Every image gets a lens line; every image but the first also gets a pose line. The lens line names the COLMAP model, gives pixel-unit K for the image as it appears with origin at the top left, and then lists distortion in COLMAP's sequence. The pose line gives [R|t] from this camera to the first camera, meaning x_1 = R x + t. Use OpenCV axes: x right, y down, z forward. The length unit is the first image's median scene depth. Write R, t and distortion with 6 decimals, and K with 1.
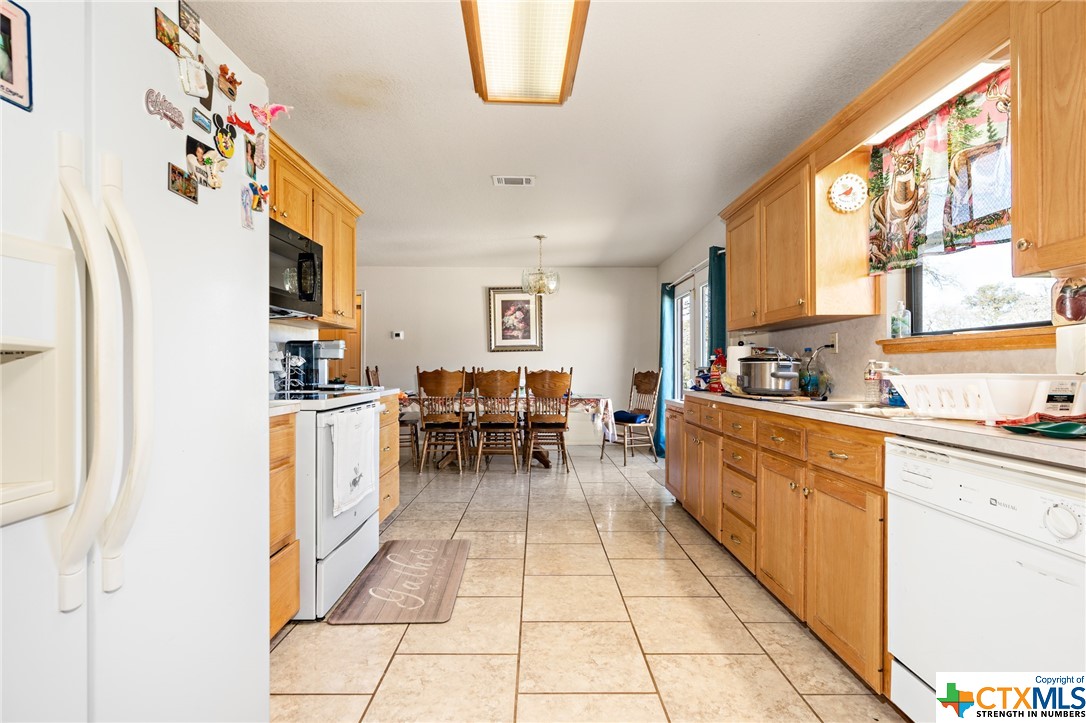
lens RADIAL K [[492.7, 0, 537.7], [0, 492.7, 366.1], [0, 0, 1]] dist [-0.008192, 0.000741]
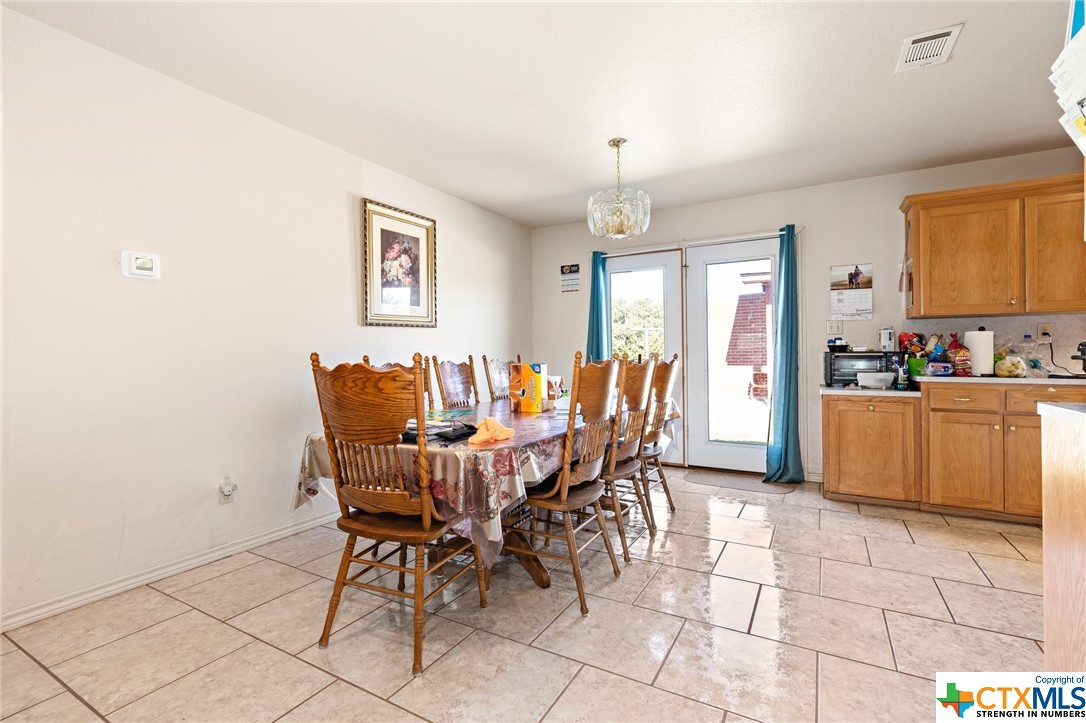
lens RADIAL K [[492.7, 0, 543.3], [0, 492.7, 354.3], [0, 0, 1]] dist [-0.008192, 0.000741]
pose [[0.499814, -0.008029, 0.866096, -1.169862], [0.005922, 0.999965, 0.005853, -0.003422], [-0.866113, 0.002203, 0.499844, 1.559526]]
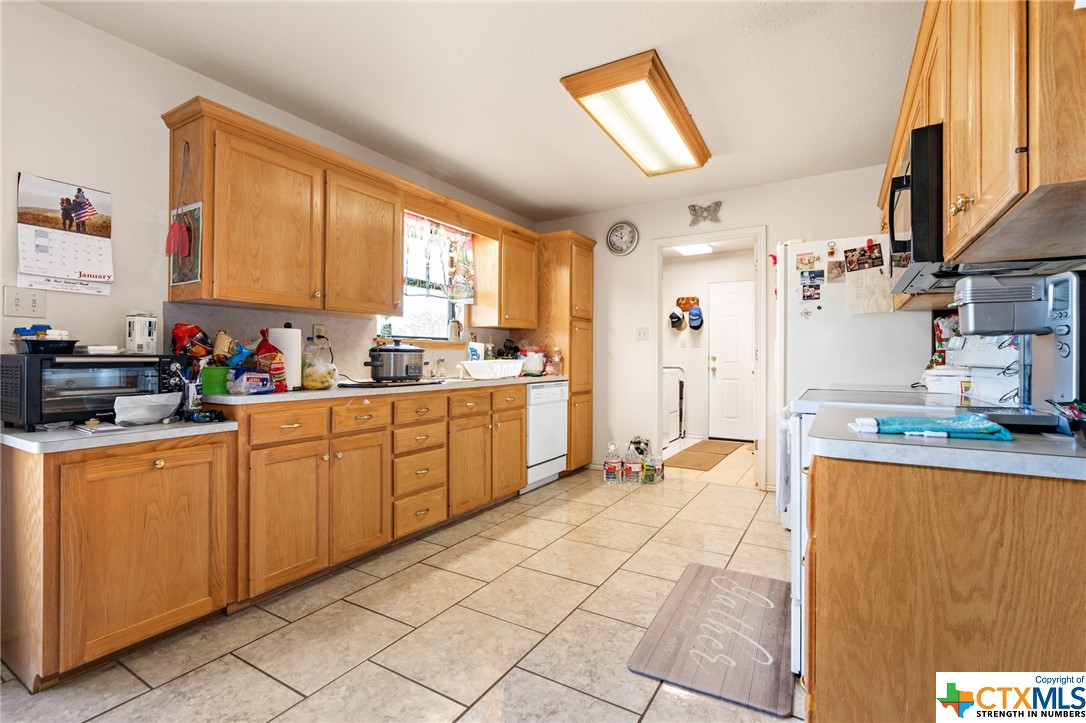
lens RADIAL K [[492.7, 0, 548.1], [0, 492.7, 354.5], [0, 0, 1]] dist [-0.008192, 0.000741]
pose [[-0.855315, 0.000055, 0.518109, -0.402274], [-0.005526, 0.999942, -0.009228, 0.005604], [-0.518079, -0.010756, -0.855265, 1.758308]]
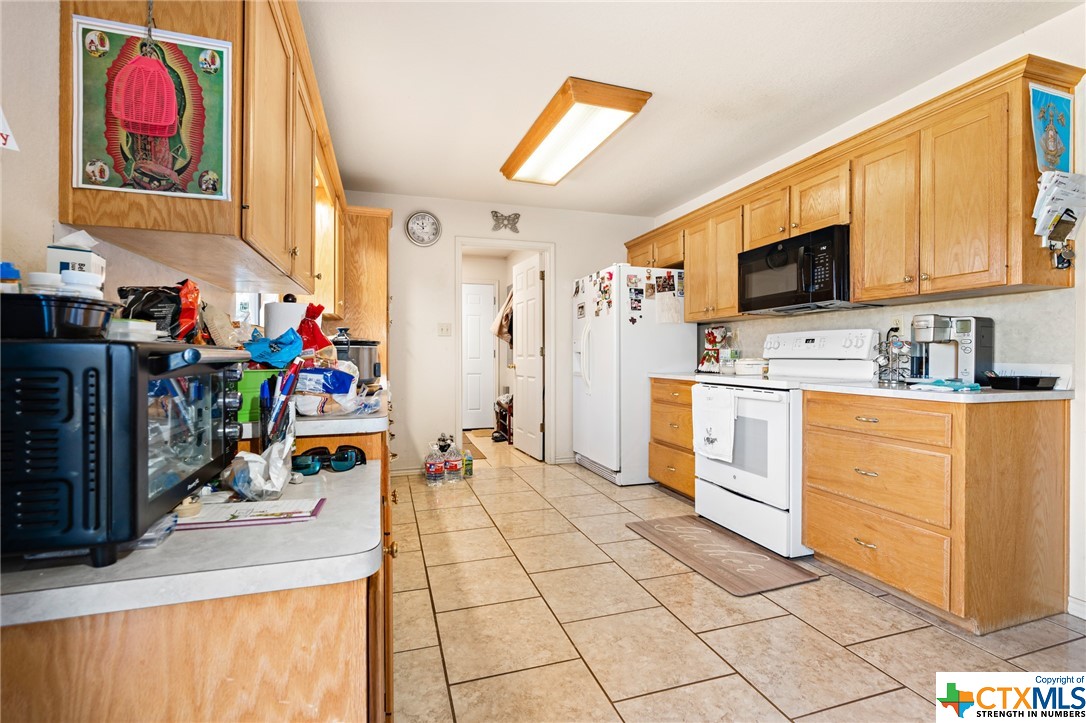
lens RADIAL K [[492.7, 0, 539.9], [0, 492.7, 355.7], [0, 0, 1]] dist [-0.008192, 0.000741]
pose [[-0.953867, -0.001618, -0.300224, 0.400953], [-0.001050, 0.999997, -0.002053, 0.009252], [0.300227, -0.001643, -0.953866, 1.834875]]
